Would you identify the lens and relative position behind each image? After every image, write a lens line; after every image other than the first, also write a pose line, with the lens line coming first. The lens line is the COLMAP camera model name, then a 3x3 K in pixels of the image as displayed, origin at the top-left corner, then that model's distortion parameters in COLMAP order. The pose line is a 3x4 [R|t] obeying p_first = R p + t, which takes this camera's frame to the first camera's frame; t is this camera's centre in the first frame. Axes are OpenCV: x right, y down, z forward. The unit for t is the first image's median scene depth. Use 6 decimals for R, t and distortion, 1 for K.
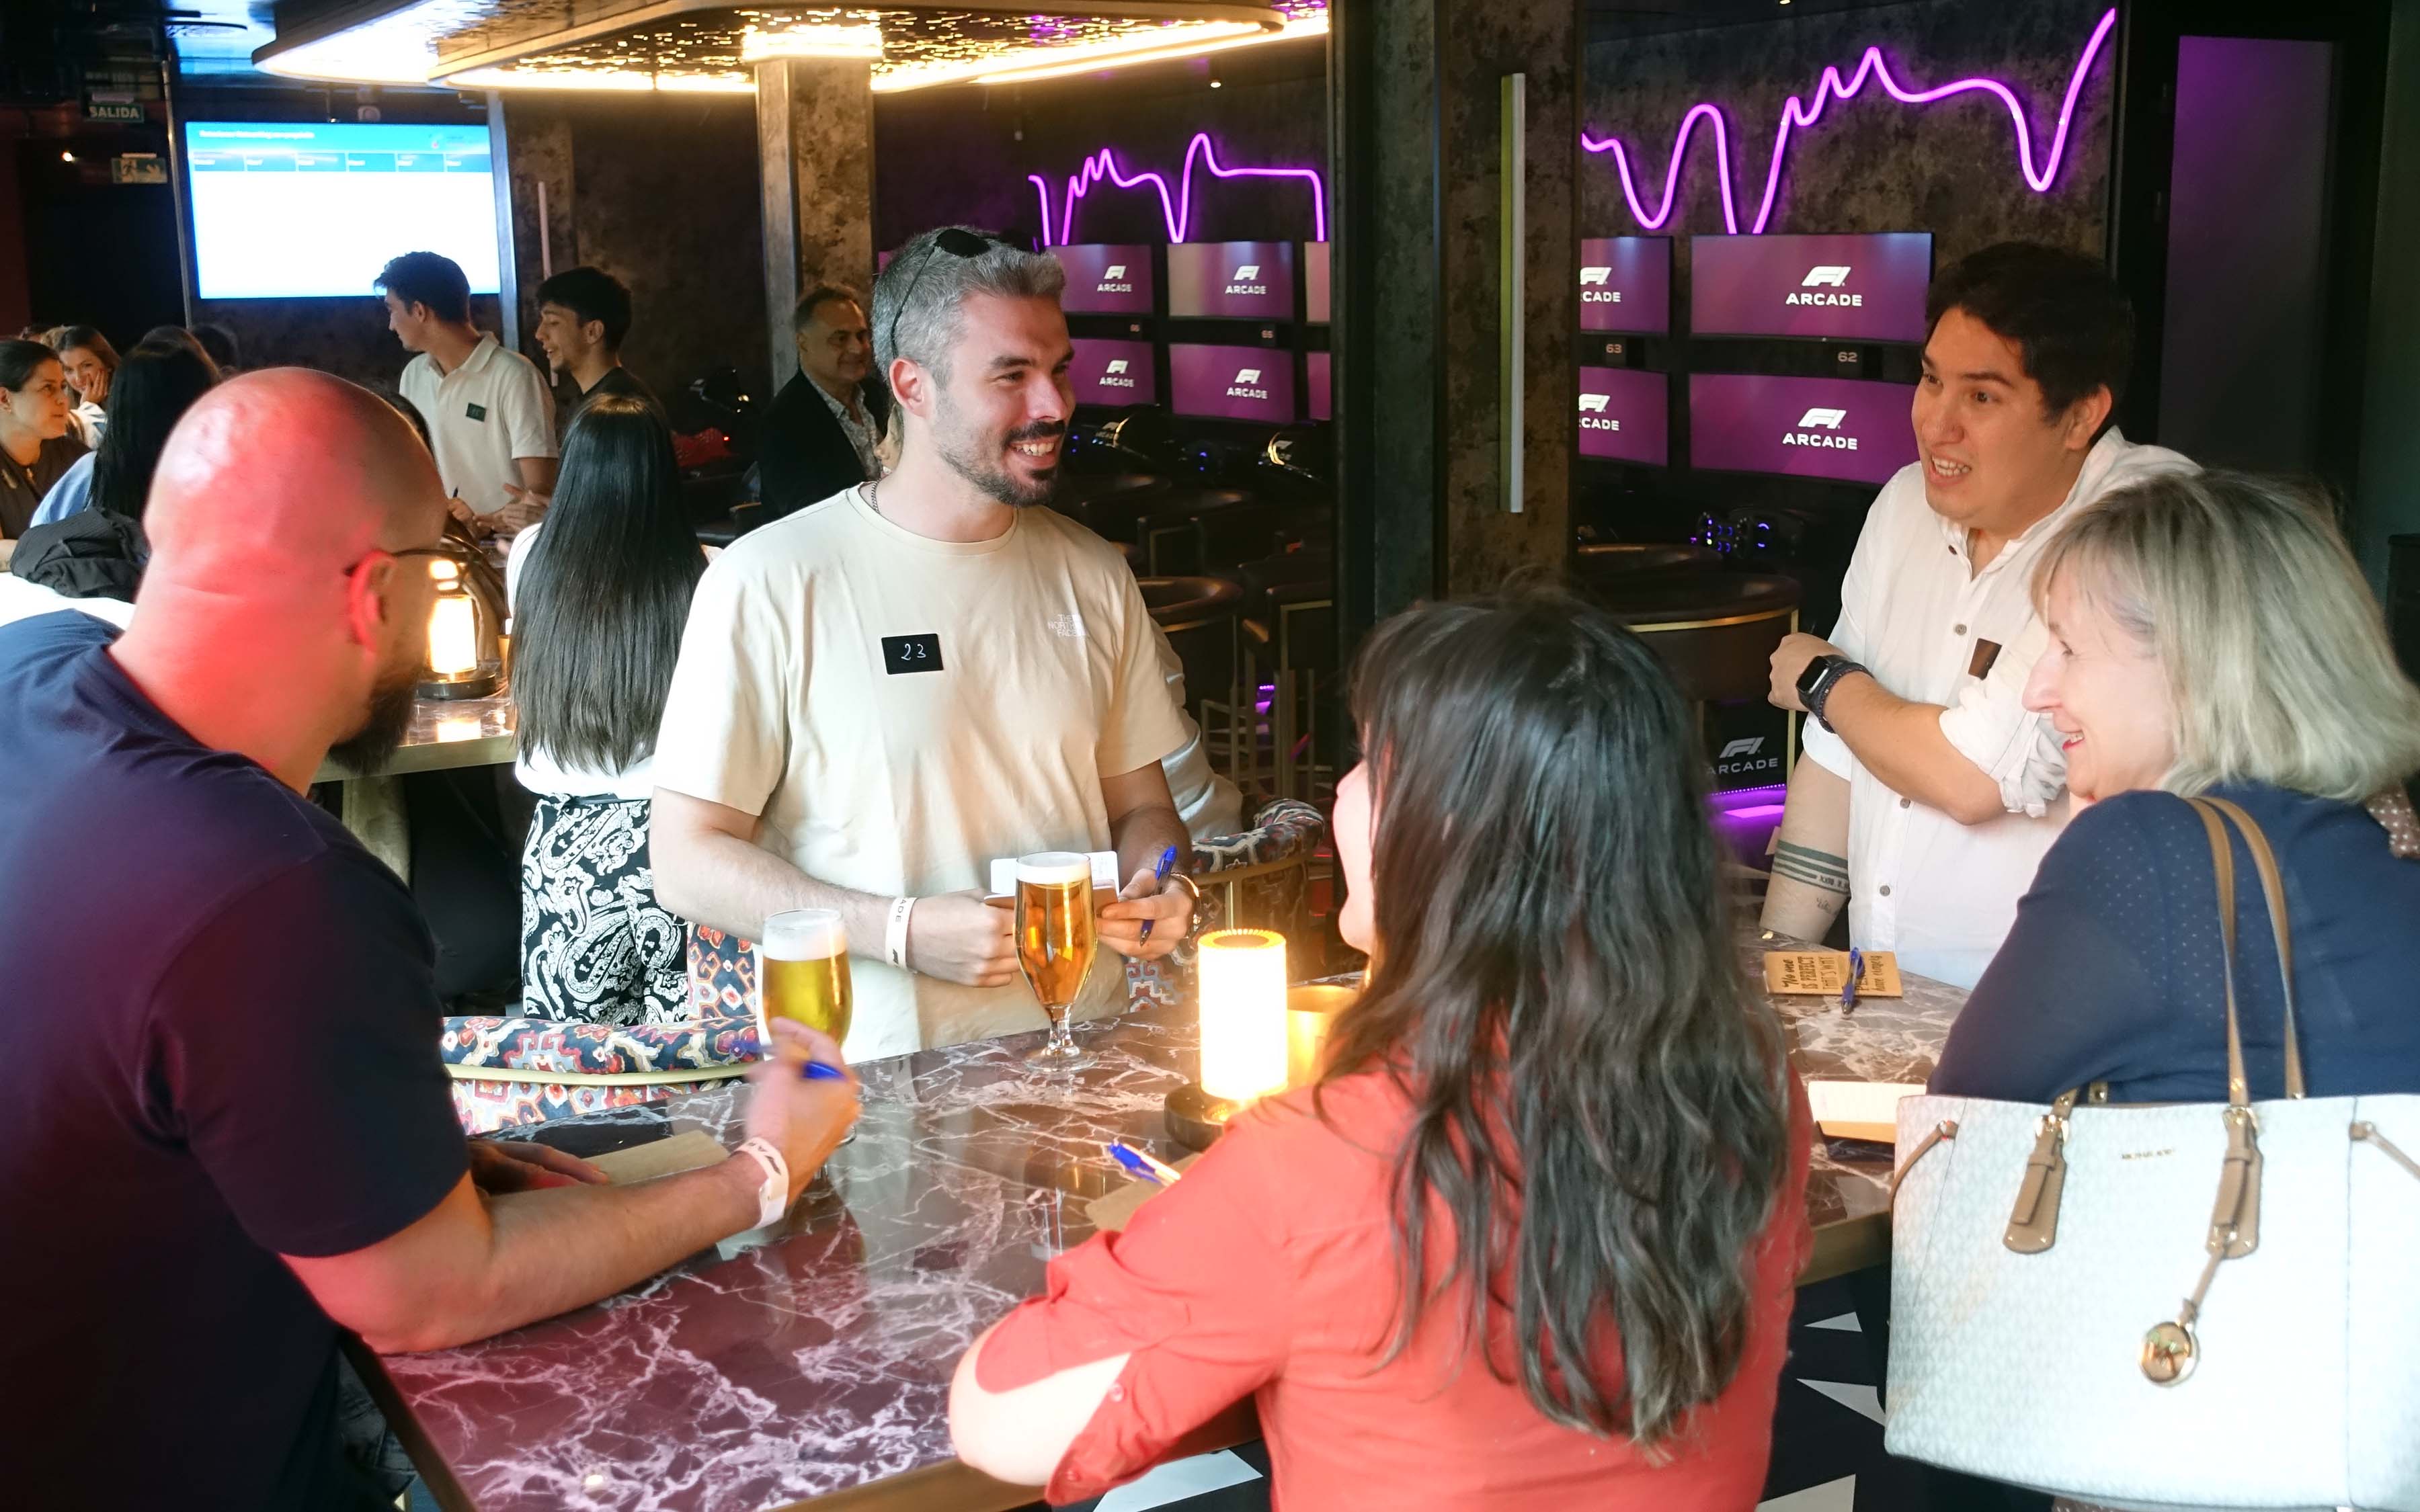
lens RADIAL K [[2671.1, 0, 1210.0], [0, 2671.1, 756.0], [0, 0, 1]] dist [-0.017840, -0.017492]
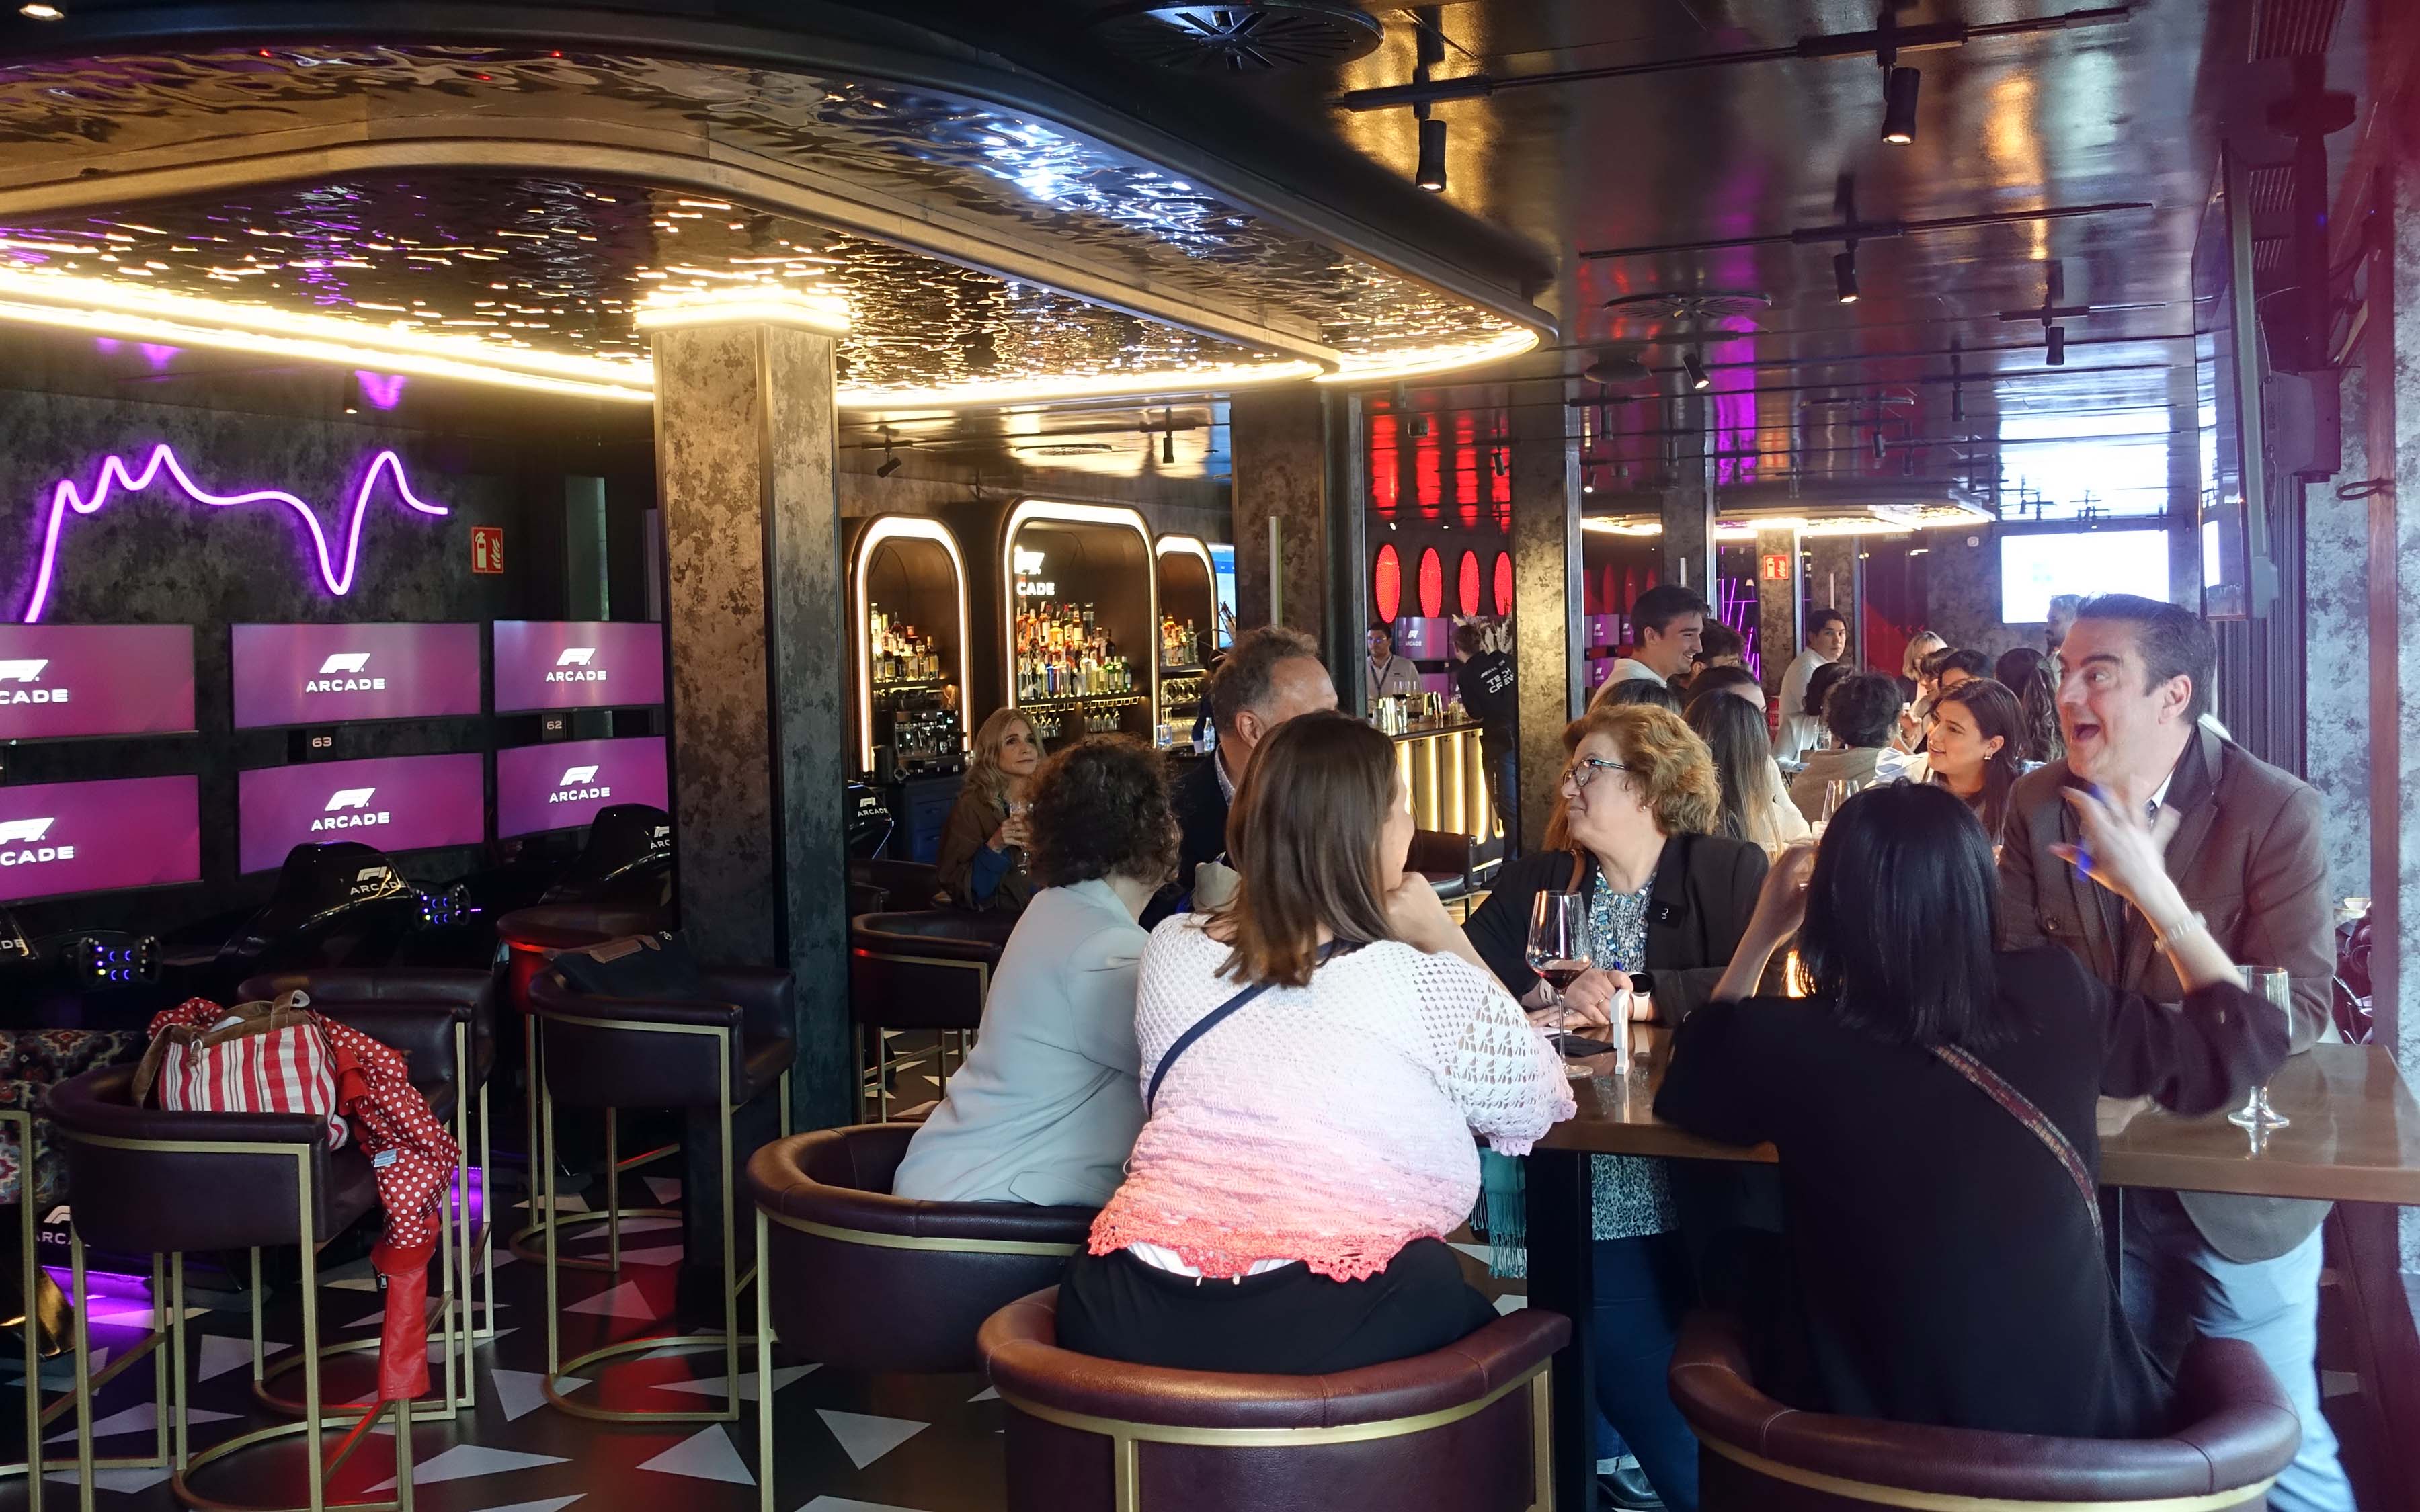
lens RADIAL K [[2372.4, 0, 1210.0], [0, 2372.4, 756.0], [0, 0, 1]] dist [0.011279, -0.030138]
pose [[-0.618457, -0.015601, 0.785664, -0.690428], [0.169991, 0.973473, 0.153143, -0.220797], [-0.767212, 0.228268, -0.599399, 1.251596]]
